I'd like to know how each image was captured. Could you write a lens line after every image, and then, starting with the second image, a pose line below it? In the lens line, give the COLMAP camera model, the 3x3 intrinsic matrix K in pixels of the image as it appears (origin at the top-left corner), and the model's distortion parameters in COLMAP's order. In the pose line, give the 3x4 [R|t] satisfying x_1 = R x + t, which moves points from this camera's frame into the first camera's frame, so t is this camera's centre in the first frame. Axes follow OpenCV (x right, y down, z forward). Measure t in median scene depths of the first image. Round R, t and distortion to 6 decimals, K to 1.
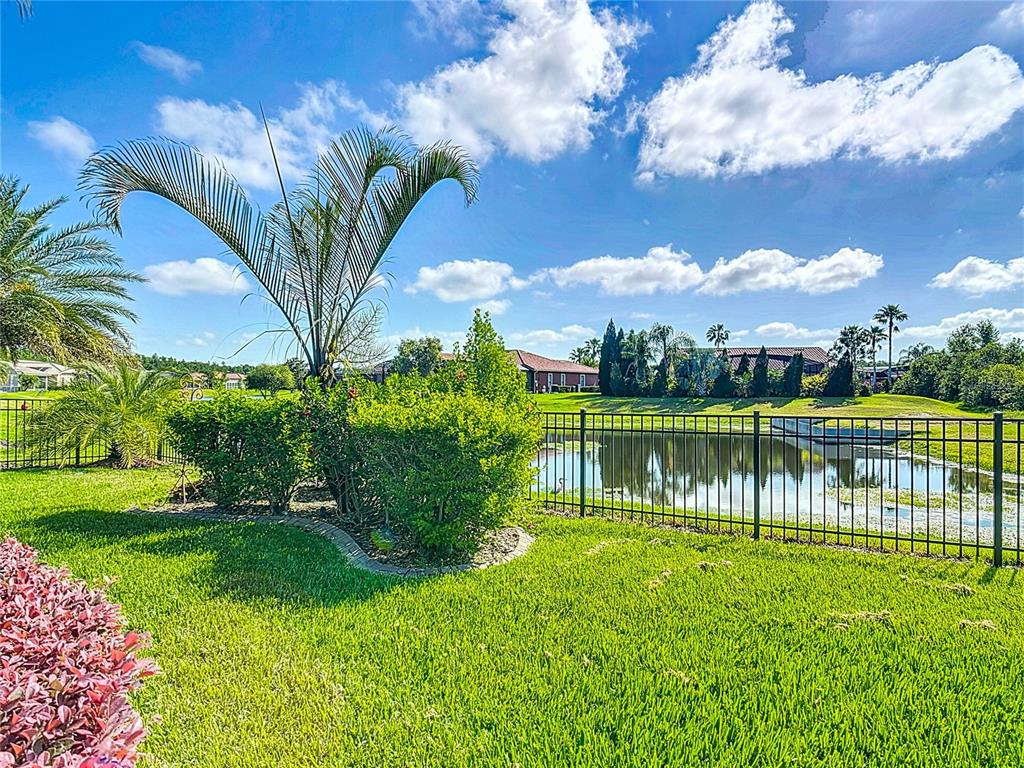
lens RADIAL K [[542.6, 0, 512.0], [0, 542.6, 384.0], [0, 0, 1]] dist [-0.018350, 0.000150]
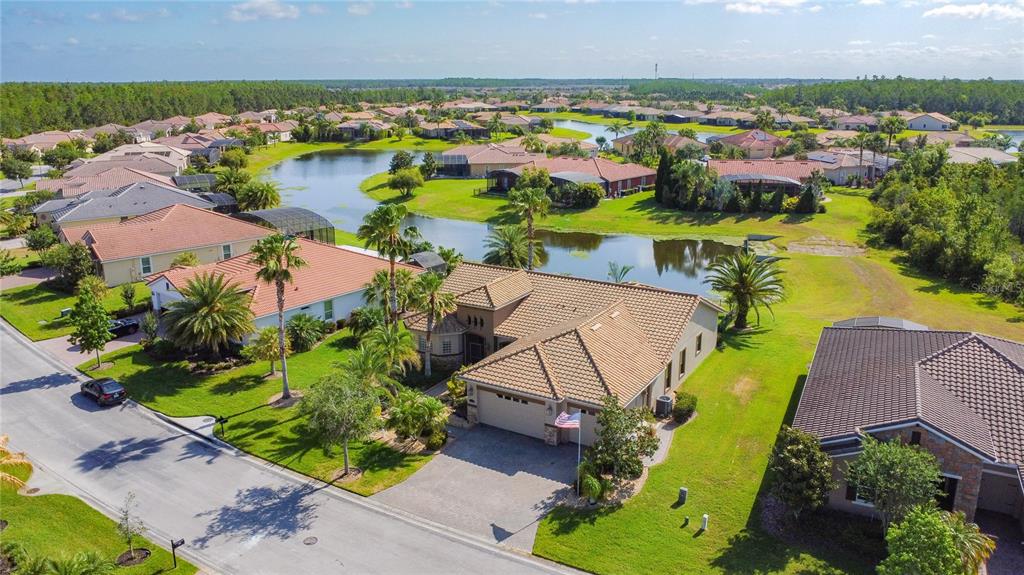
lens RADIAL K [[759.7, 0, 511.9], [0, 759.7, 259.6], [0, 0, 1]] dist [-0.030074, -0.005285]
pose [[0.999444, -0.004645, -0.033014, -0.159774], [0.012355, 0.971346, 0.237349, -0.325609], [0.030966, -0.237625, 0.970863, -1.049628]]
